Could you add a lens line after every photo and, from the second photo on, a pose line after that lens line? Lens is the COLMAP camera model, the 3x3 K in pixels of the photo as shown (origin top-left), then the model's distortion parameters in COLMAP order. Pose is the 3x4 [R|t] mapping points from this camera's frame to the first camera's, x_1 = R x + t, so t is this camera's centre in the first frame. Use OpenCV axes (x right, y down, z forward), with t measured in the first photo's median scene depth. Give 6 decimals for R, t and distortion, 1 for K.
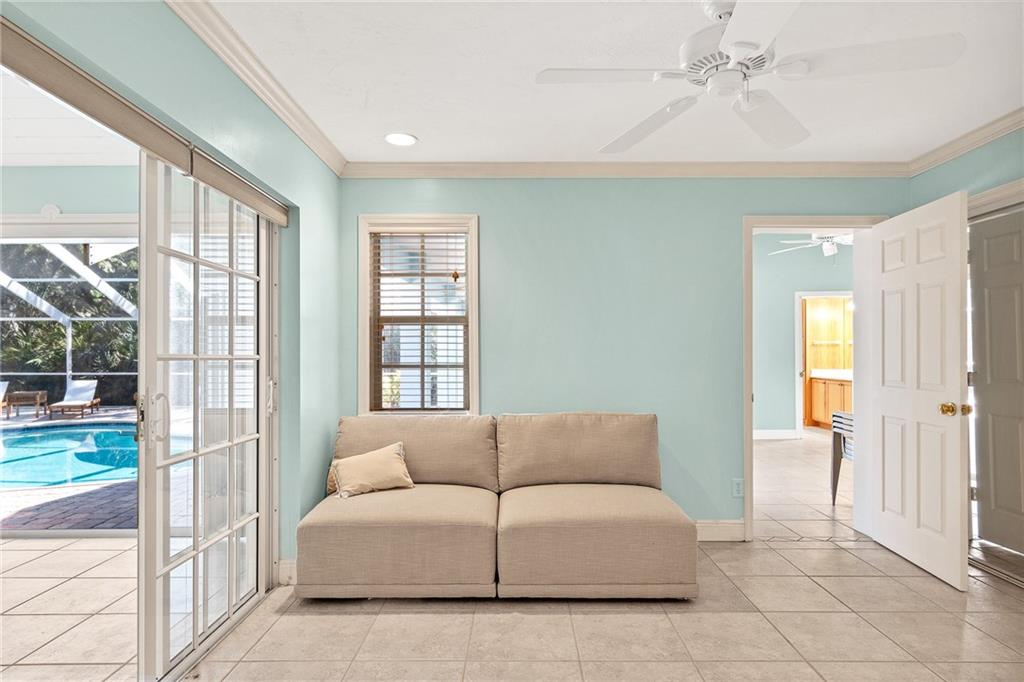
lens RADIAL K [[579.5, 0, 511.4], [0, 579.5, 345.8], [0, 0, 1]] dist [-0.000320, 0.001474]
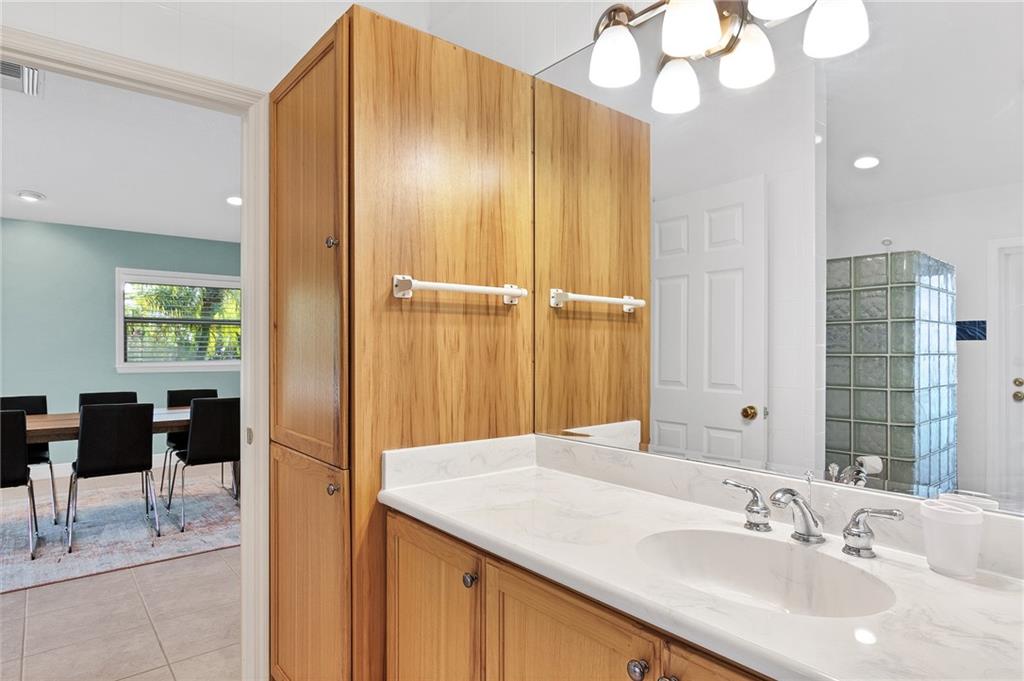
lens RADIAL K [[579.5, 0, 511.5], [0, 579.5, 343.1], [0, 0, 1]] dist [-0.000320, 0.001474]
pose [[0.773909, -0.000293, 0.633297, 0.441938], [-0.004628, 0.999971, 0.006118, 0.008954], [-0.633280, -0.007665, 0.773885, 0.851066]]
